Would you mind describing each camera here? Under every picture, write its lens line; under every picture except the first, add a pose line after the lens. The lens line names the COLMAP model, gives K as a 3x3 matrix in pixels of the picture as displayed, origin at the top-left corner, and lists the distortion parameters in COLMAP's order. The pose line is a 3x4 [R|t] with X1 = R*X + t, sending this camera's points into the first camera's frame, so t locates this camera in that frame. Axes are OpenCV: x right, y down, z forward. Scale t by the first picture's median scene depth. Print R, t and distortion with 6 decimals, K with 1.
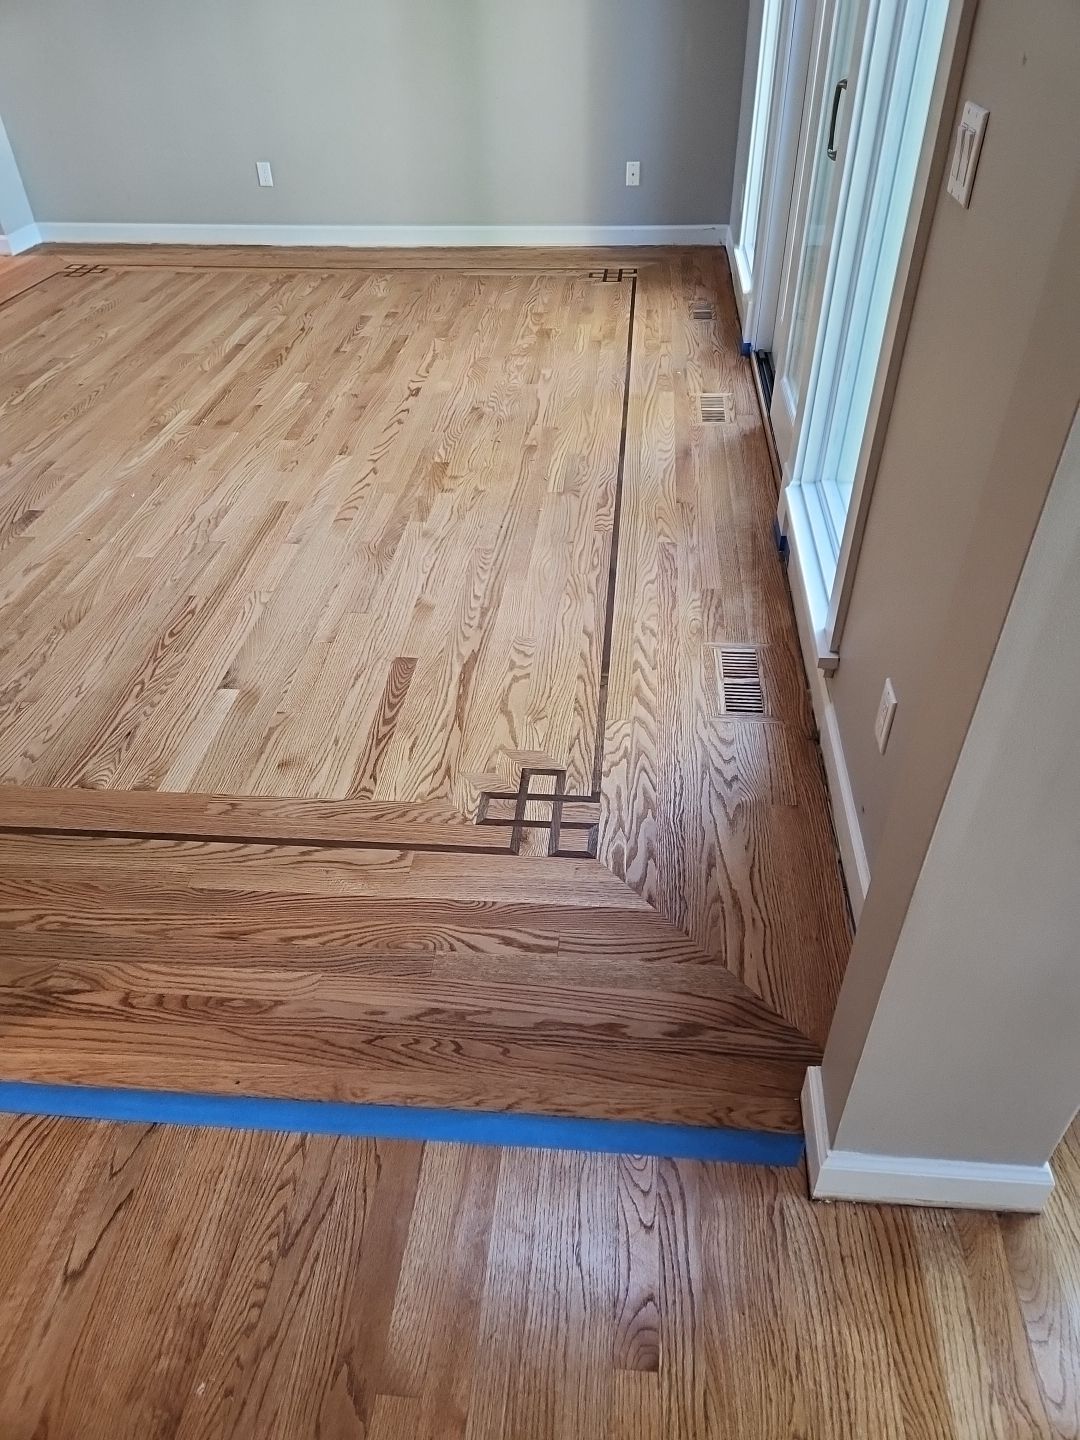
lens RADIAL K [[971.5, 0, 548.4], [0, 971.5, 706.7], [0, 0, 1]] dist [0.071880, -0.058329]
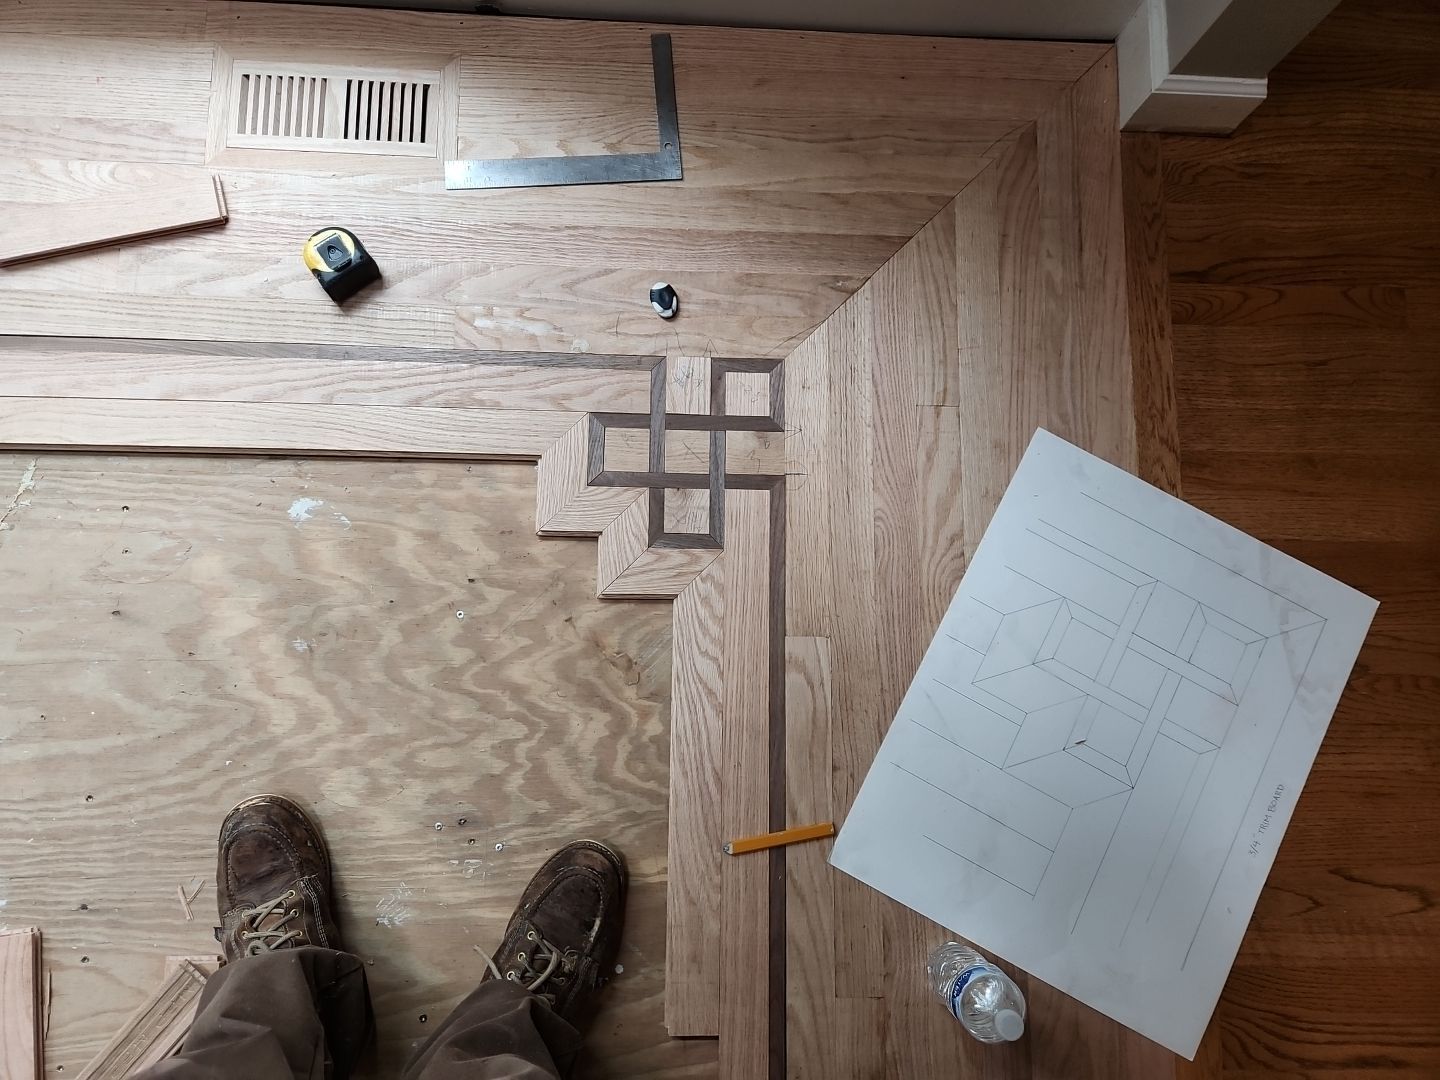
lens RADIAL K [[971.5, 0, 706.9], [0, 971.5, 538.1], [0, 0, 1]] dist [0.071880, -0.058329]
pose [[-0.083753, -0.981582, 0.171704, -0.238636], [0.573321, 0.093468, 0.813982, -0.532155], [-0.815039, 0.166615, 0.554934, 0.907464]]
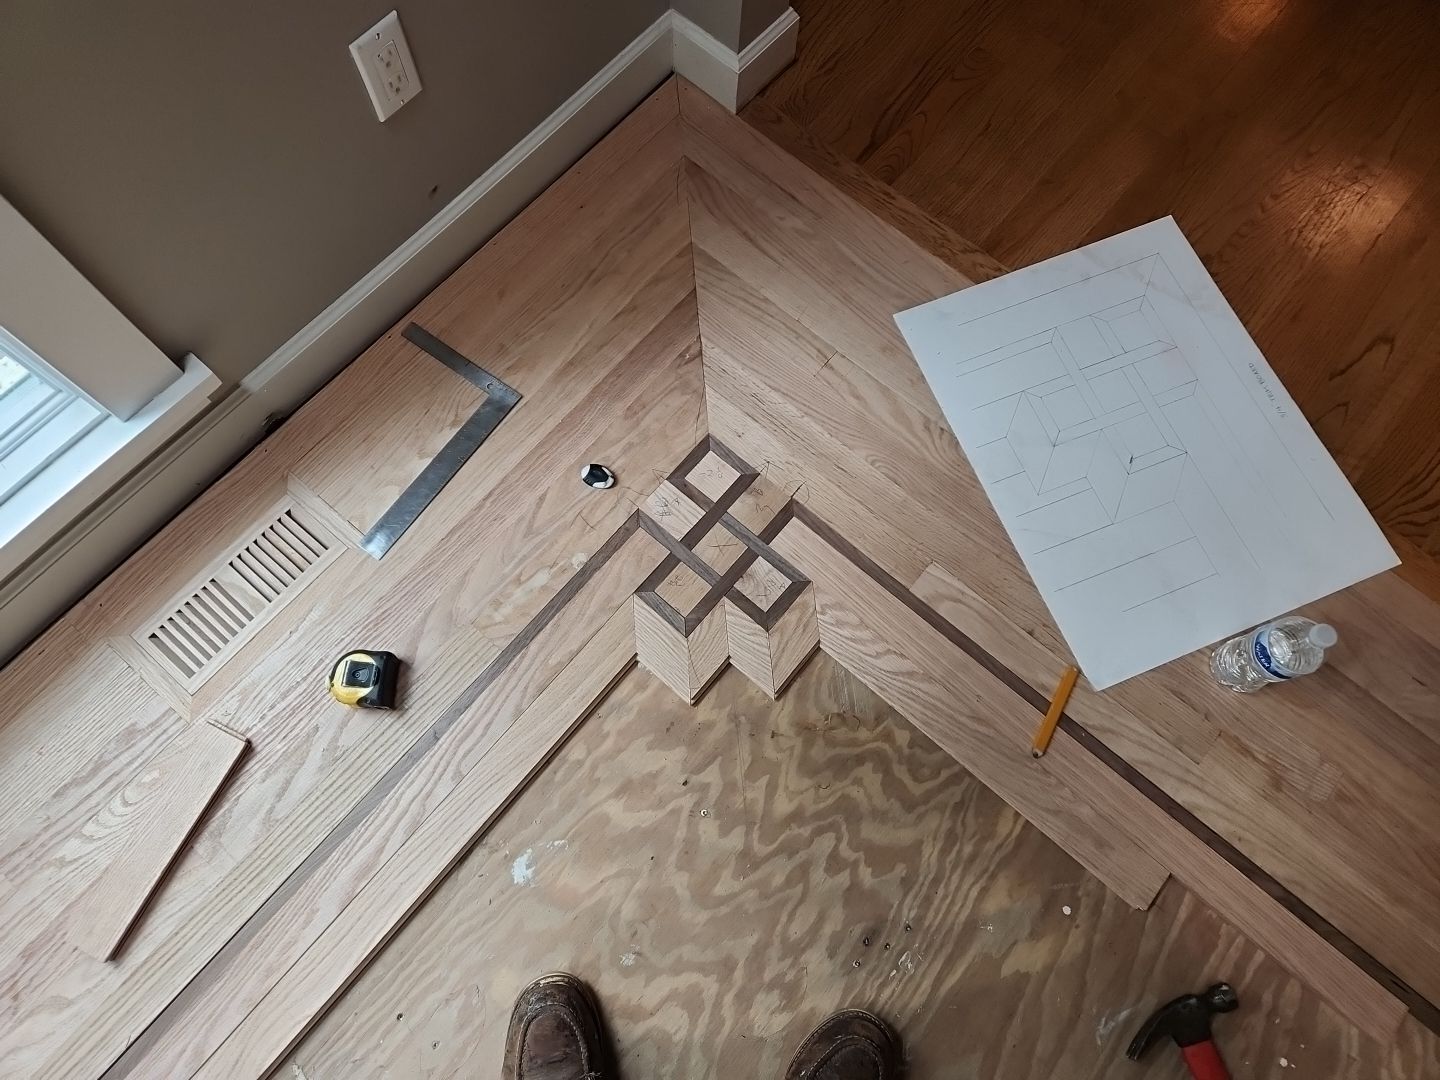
lens RADIAL K [[971.5, 0, 706.4], [0, 971.5, 530.8], [0, 0, 1]] dist [0.071880, -0.058329]
pose [[-0.817693, -0.541746, 0.194650, -0.175630], [0.352661, -0.204178, 0.913204, -0.701422], [-0.454982, 0.815366, 0.358008, 1.044036]]
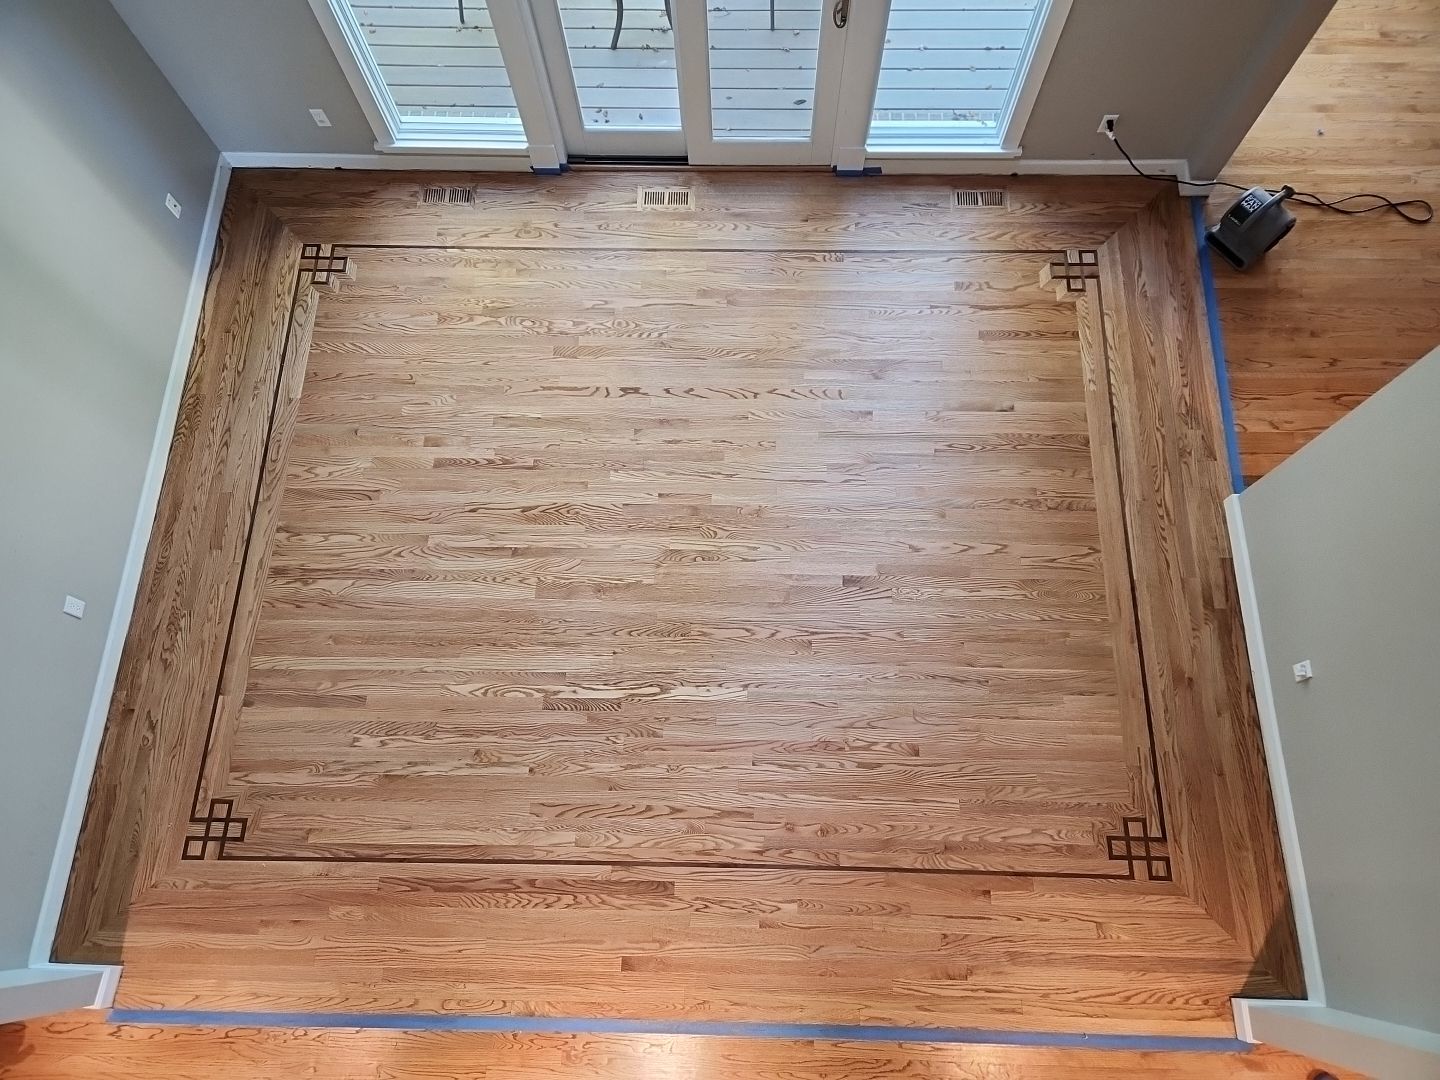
lens RADIAL K [[971.5, 0, 735.2], [0, 971.5, 546.1], [0, 0, 1]] dist [0.071880, -0.058329]
pose [[-0.072143, -0.938509, 0.337633, -2.053496], [0.630123, 0.219515, 0.744821, -3.044124], [-0.773137, 0.266484, 0.575539, 0.556566]]
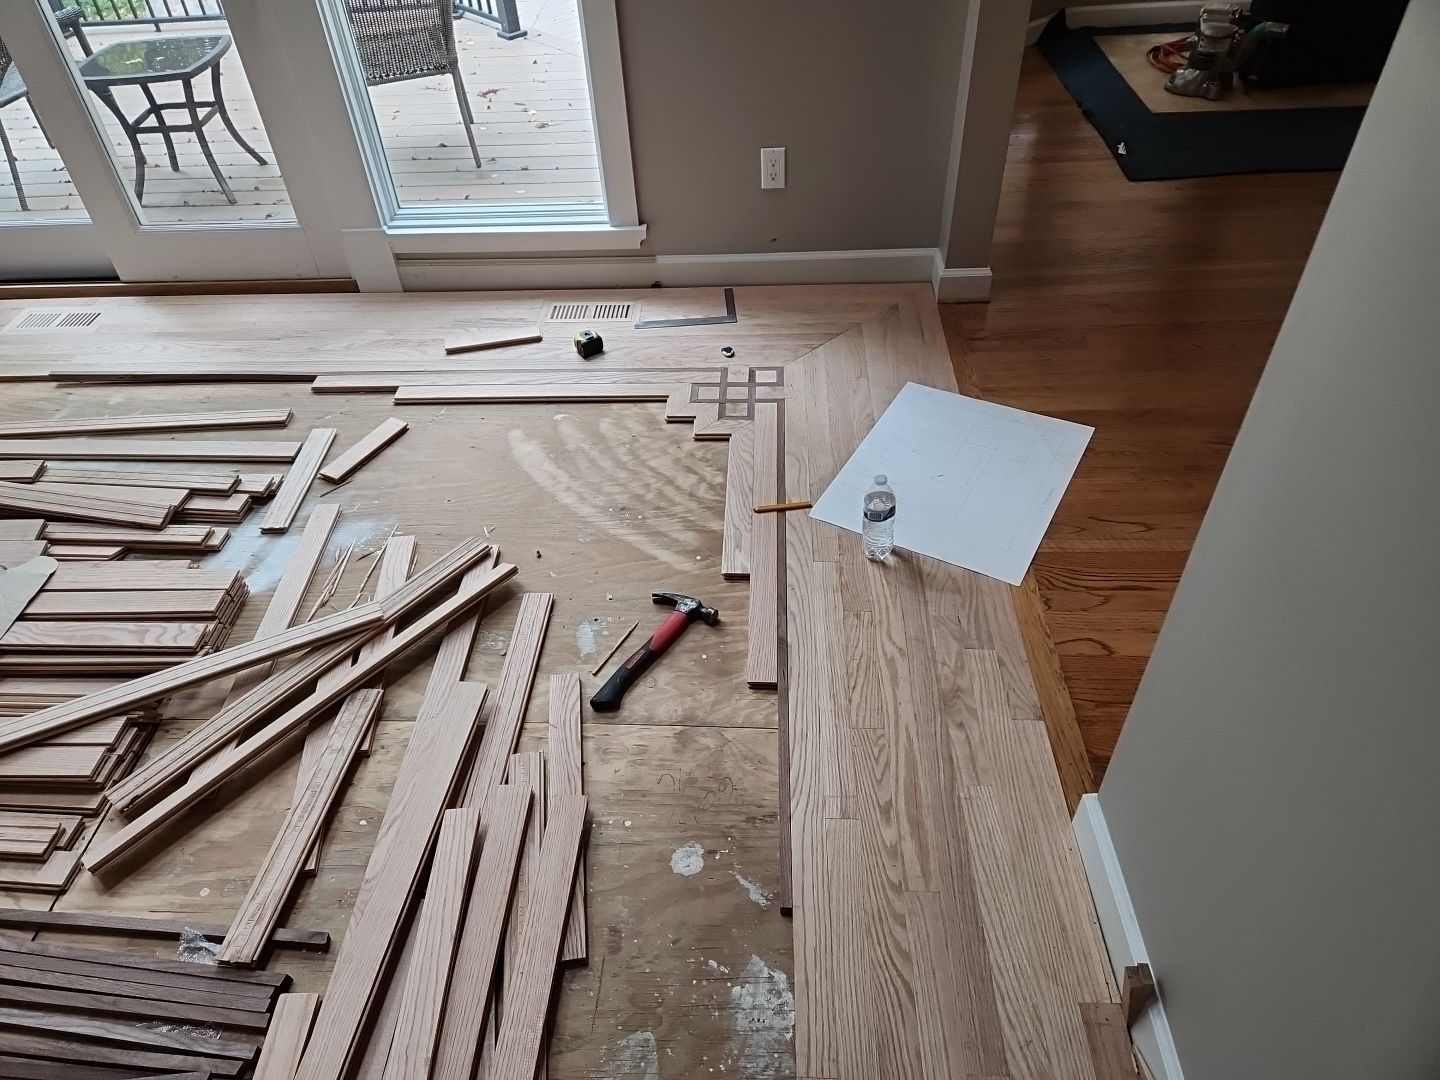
lens RADIAL K [[971.5, 0, 704.8], [0, 971.5, 537.4], [0, 0, 1]] dist [0.071880, -0.058329]
pose [[-0.040008, -0.646890, 0.761533, -1.572971], [0.660399, 0.554830, 0.506000, -0.659797], [-0.749848, 0.523160, 0.405008, 0.836397]]
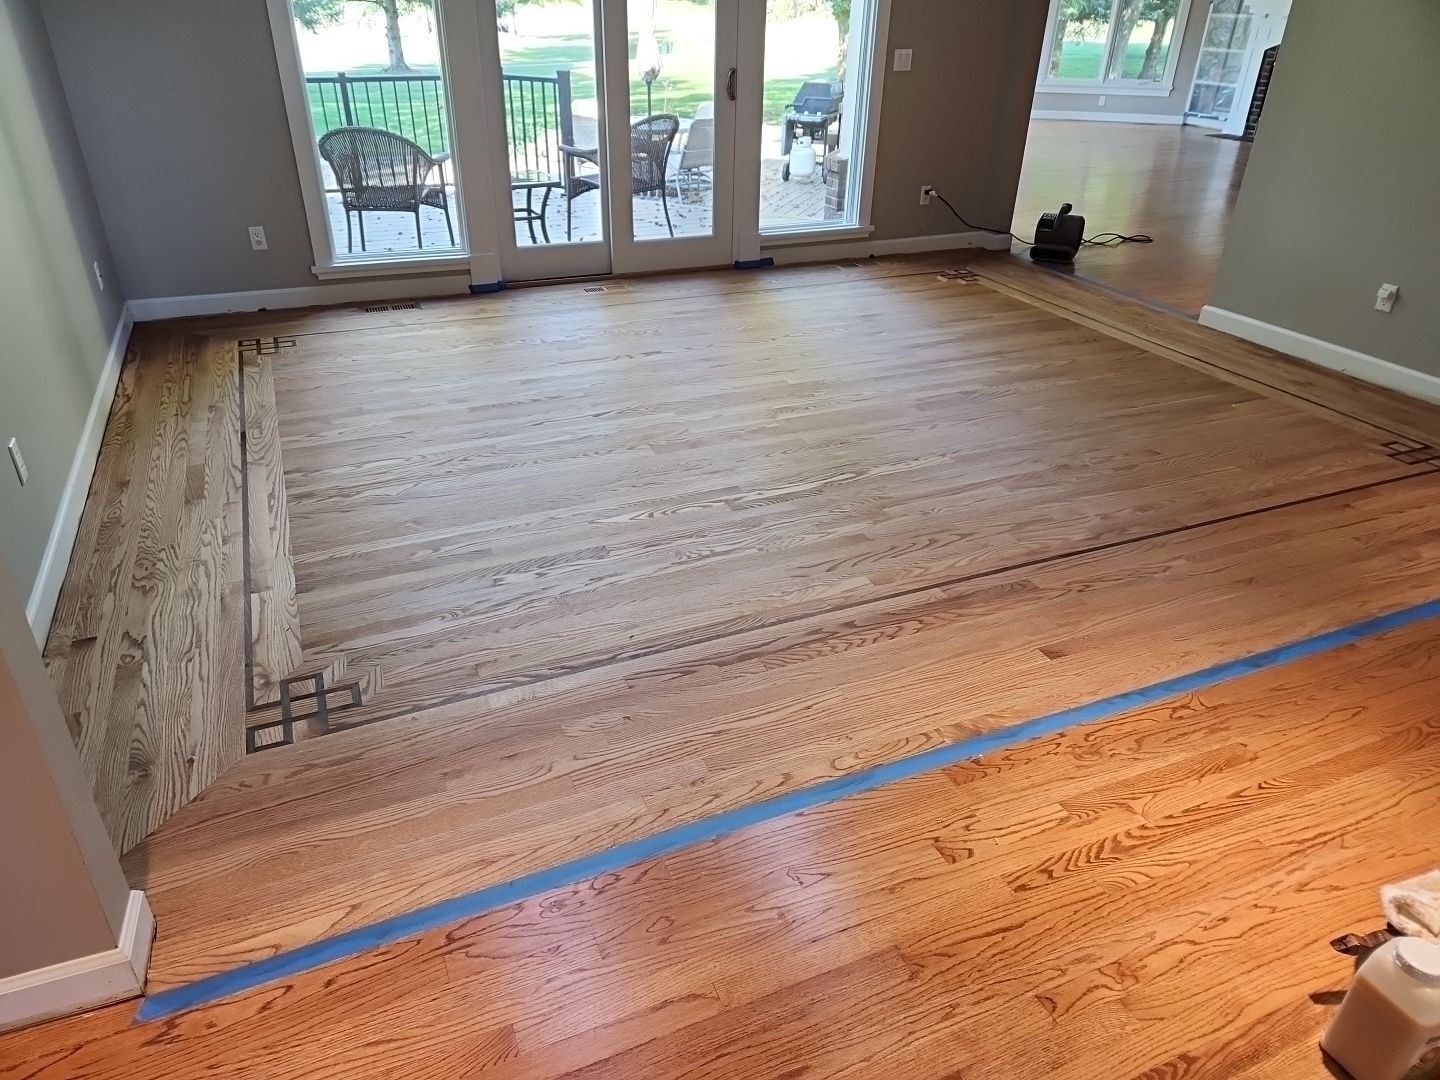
lens RADIAL K [[971.5, 0, 717.6], [0, 971.5, 541.6], [0, 0, 1]] dist [0.071880, -0.058329]
pose [[-0.483092, -0.419368, 0.768604, -3.196074], [0.537781, 0.550620, 0.638443, -2.446341], [-0.690951, 0.721767, -0.040472, 3.088877]]
